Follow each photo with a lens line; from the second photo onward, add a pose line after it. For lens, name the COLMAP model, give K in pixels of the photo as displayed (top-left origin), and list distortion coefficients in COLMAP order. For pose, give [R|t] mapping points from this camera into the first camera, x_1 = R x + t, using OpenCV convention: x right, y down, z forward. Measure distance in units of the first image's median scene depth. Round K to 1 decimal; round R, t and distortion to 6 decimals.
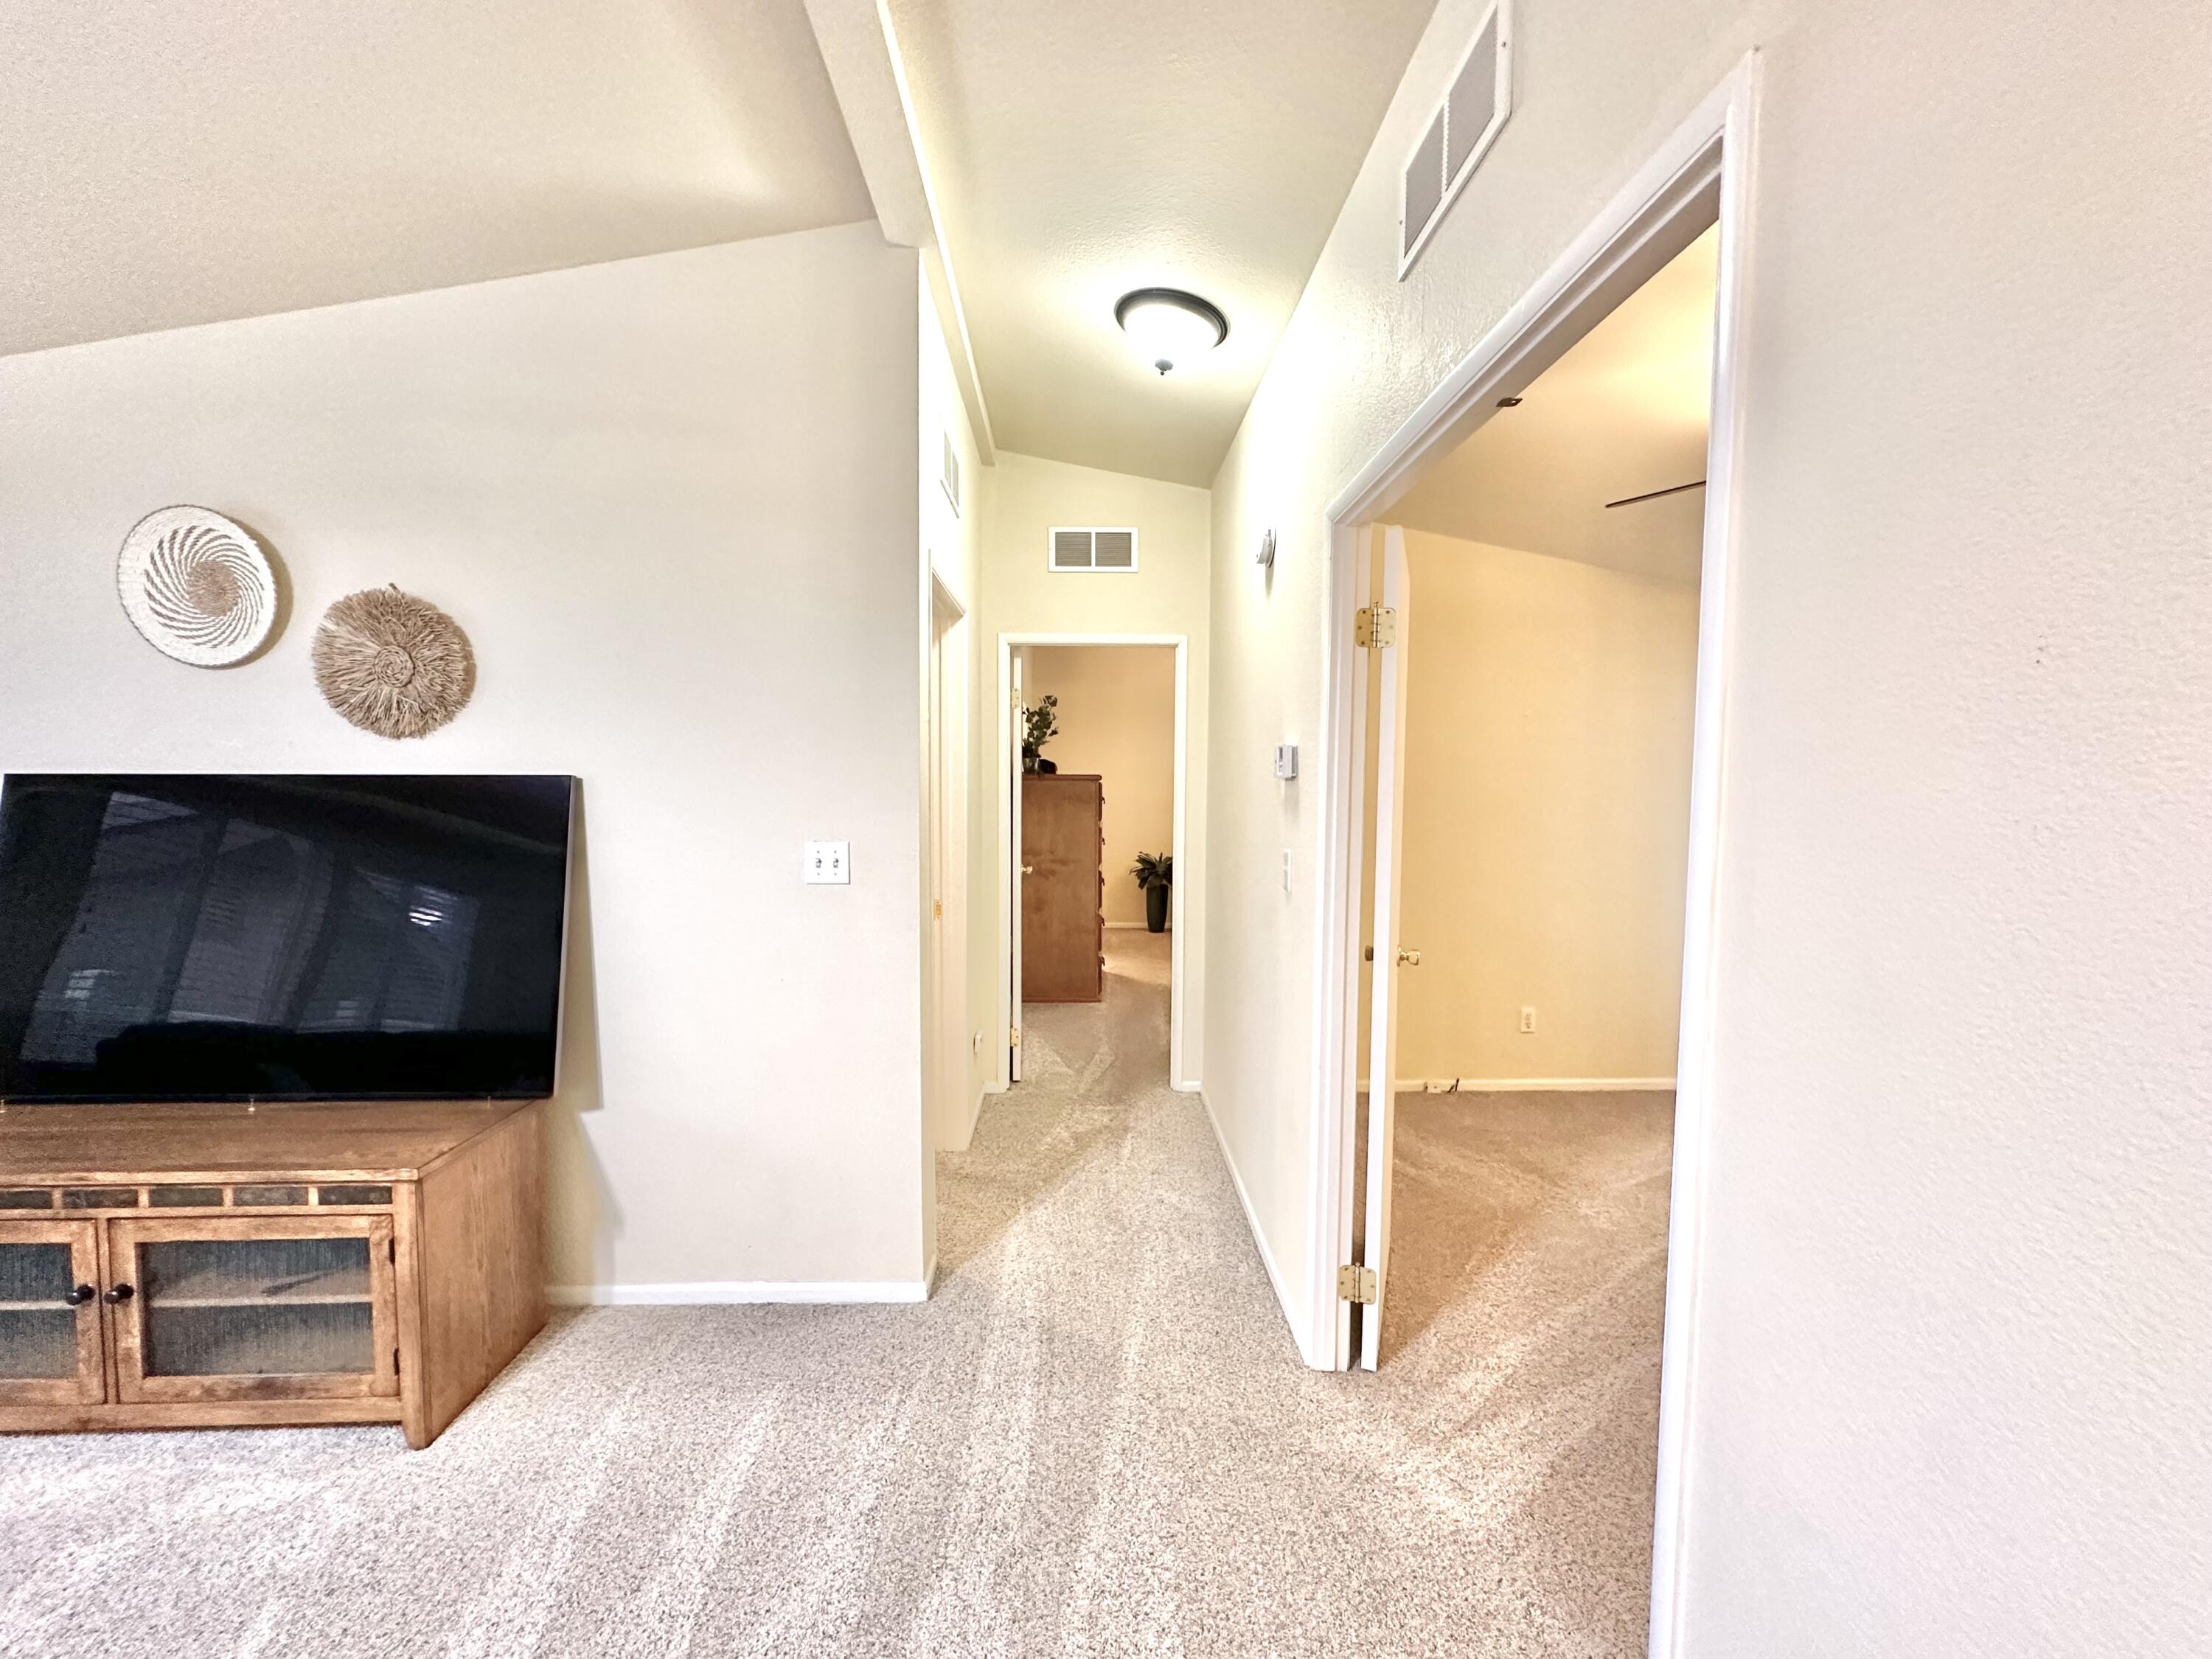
lens RADIAL K [[882.8, 0, 1106.0], [0, 882.8, 825.0], [0, 0, 1]] dist [-0.002093, 0.001086]
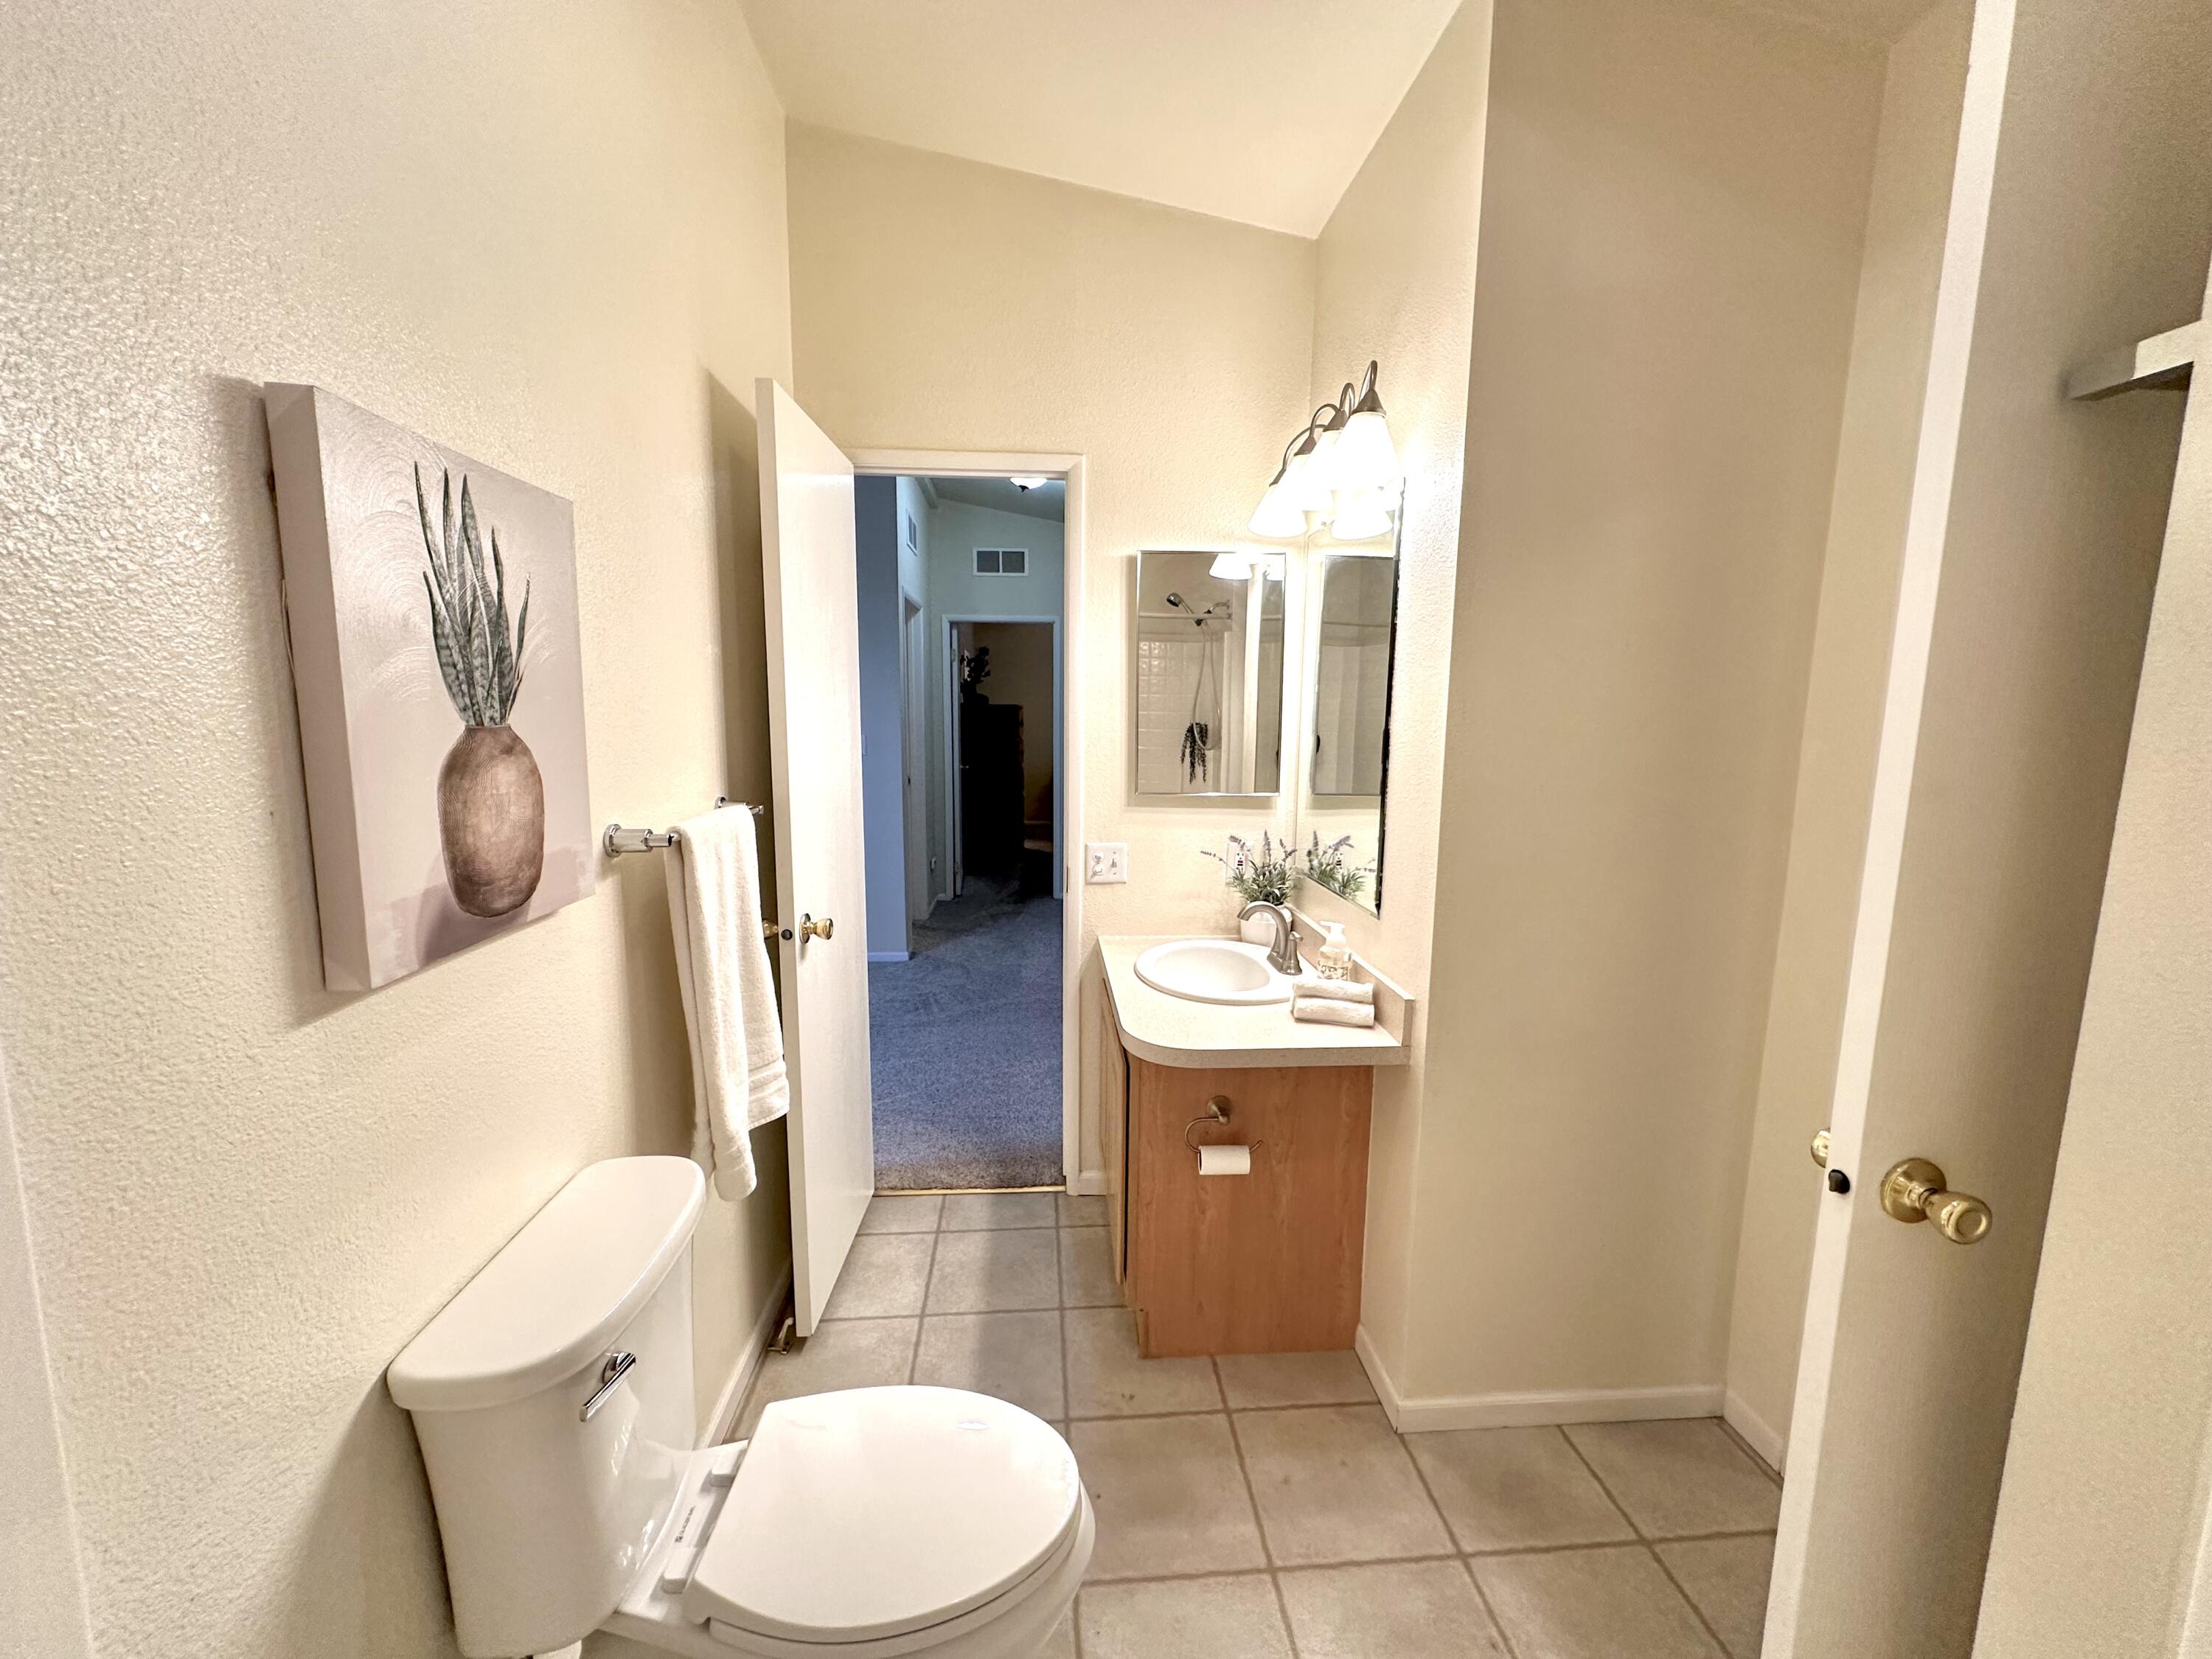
lens RADIAL K [[882.8, 0, 1102.3], [0, 882.8, 831.4], [0, 0, 1]] dist [-0.002093, 0.001086]
pose [[0.999033, -0.003050, 0.043858, 0.098857], [-0.000317, 0.997065, 0.076561, 0.055593], [-0.043962, -0.076500, 0.996100, -0.652515]]
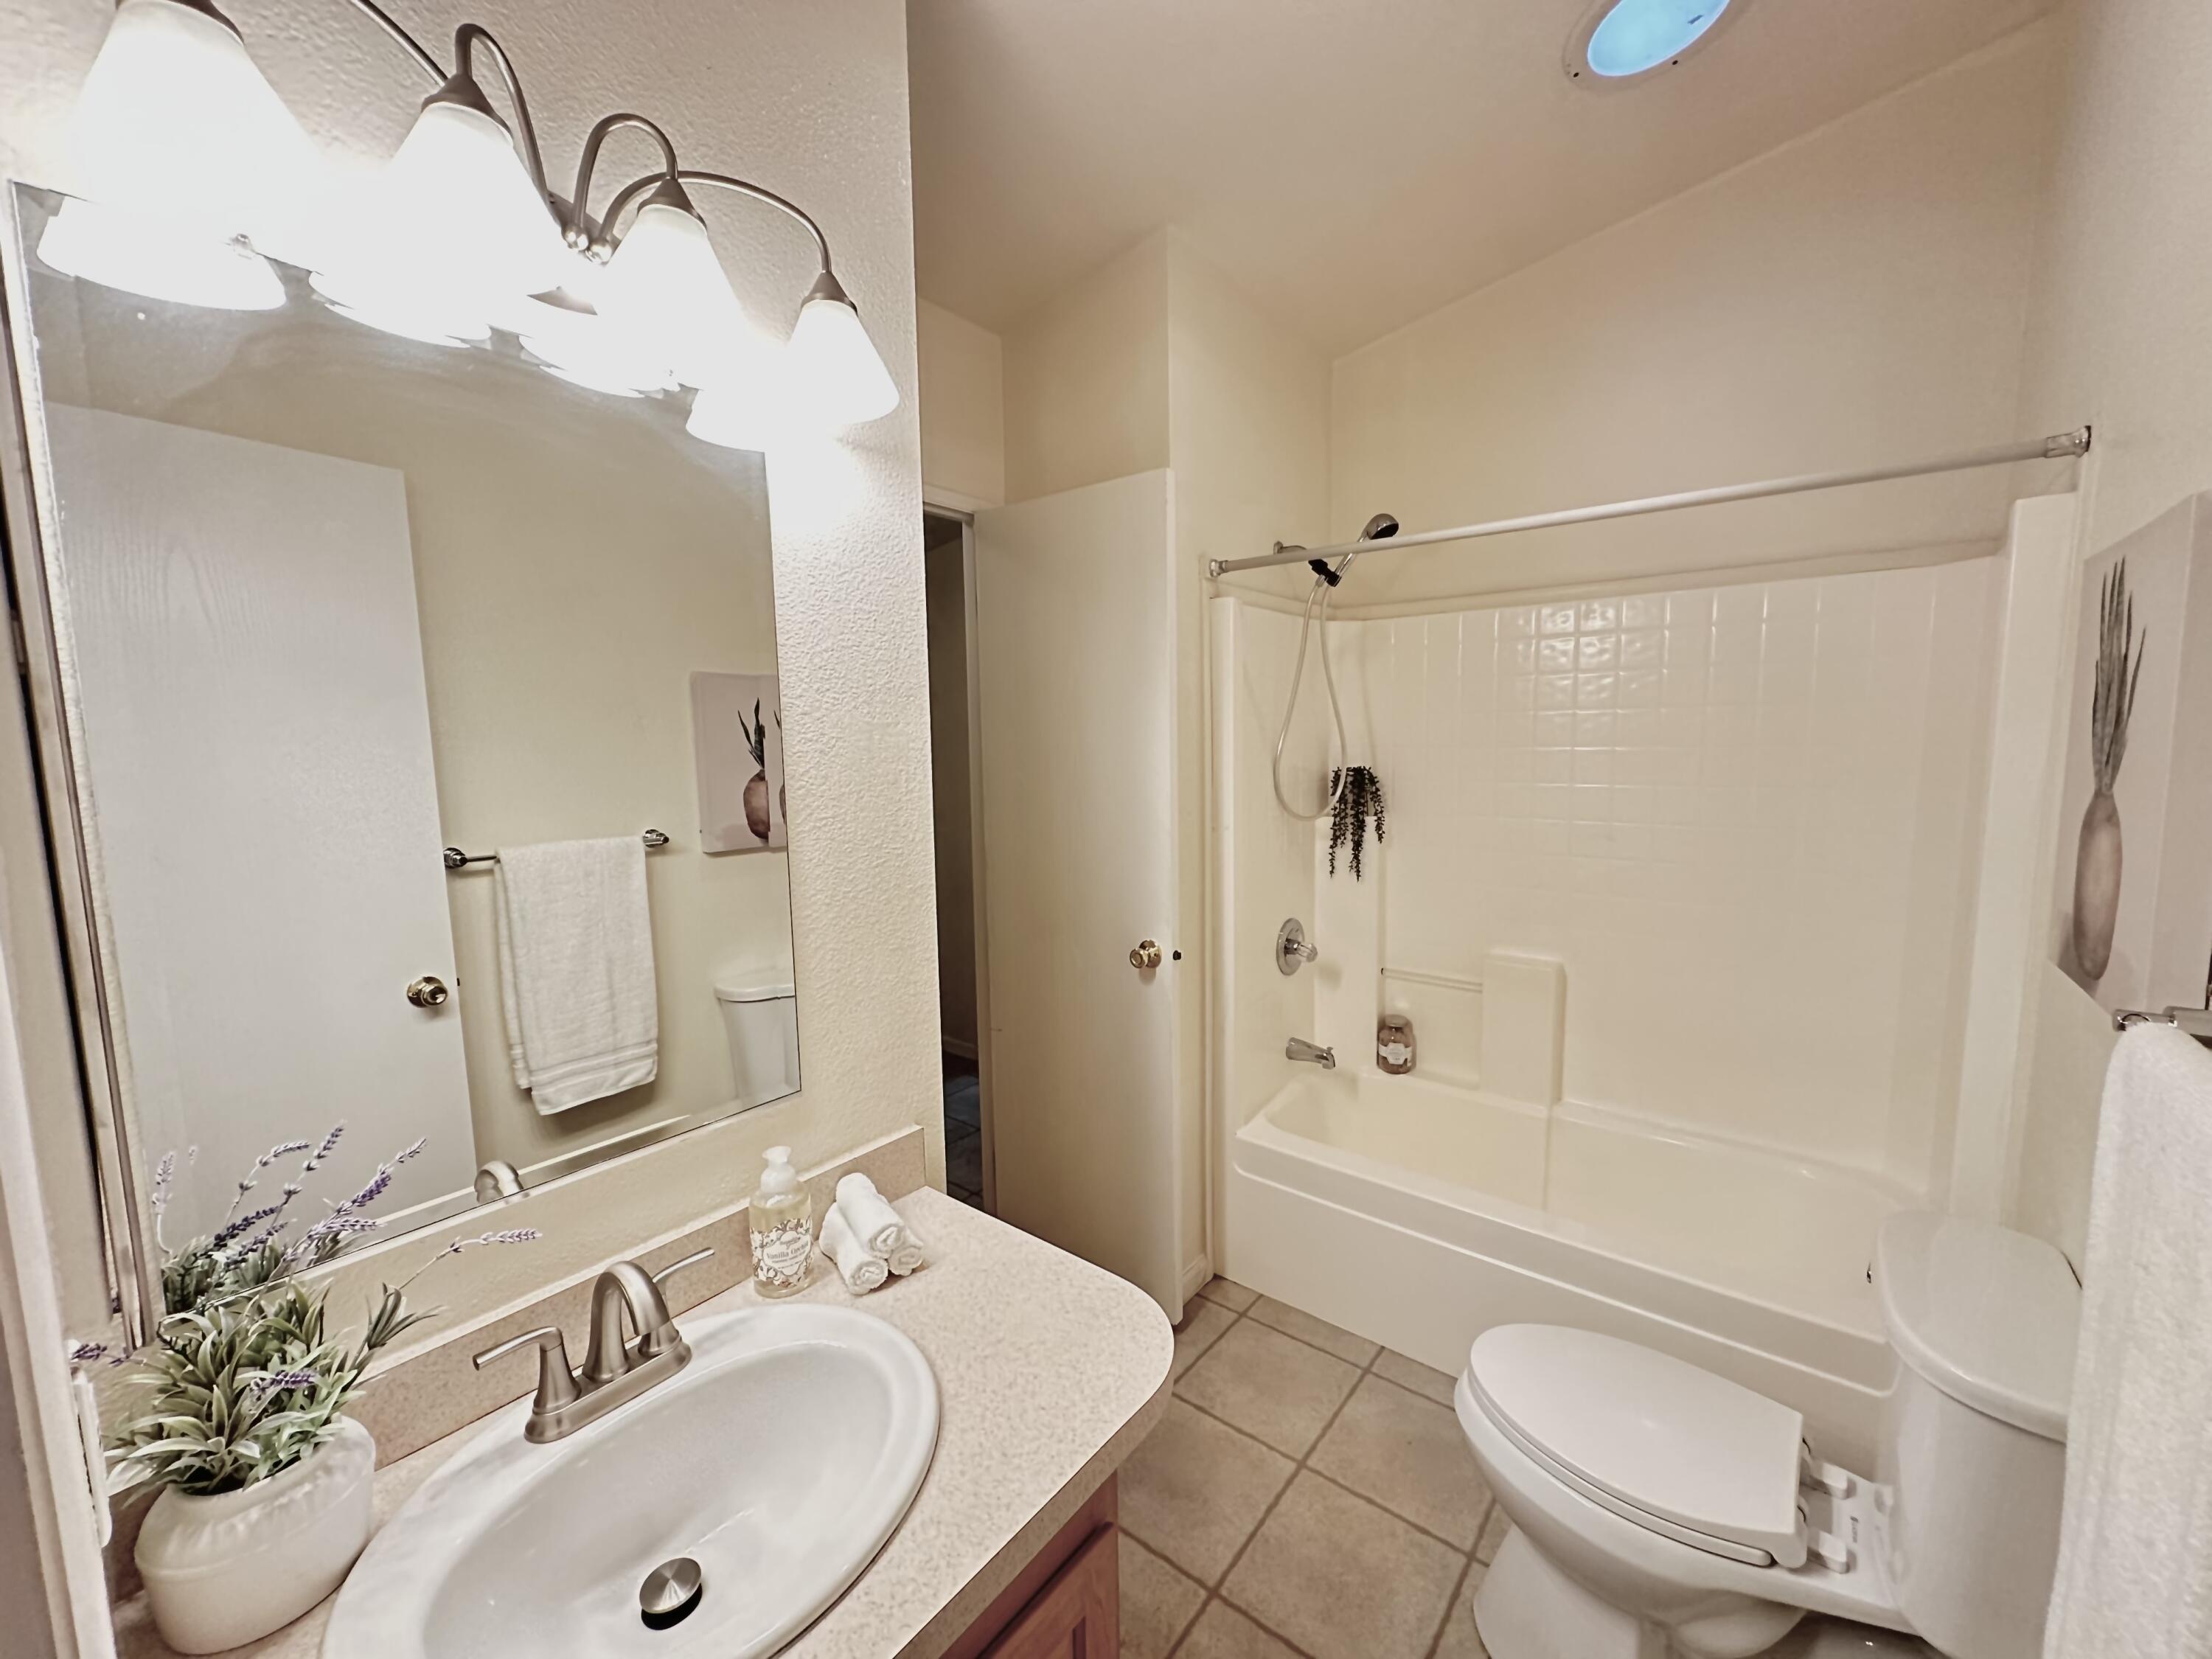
lens RADIAL K [[882.8, 0, 1103.2], [0, 882.8, 828.0], [0, 0, 1]] dist [-0.002093, 0.001086]
pose [[-0.760402, -0.066707, 0.646018, -0.112825], [0.045829, 0.986720, 0.155831, -0.050356], [-0.647834, 0.148100, -0.747247, 0.612905]]
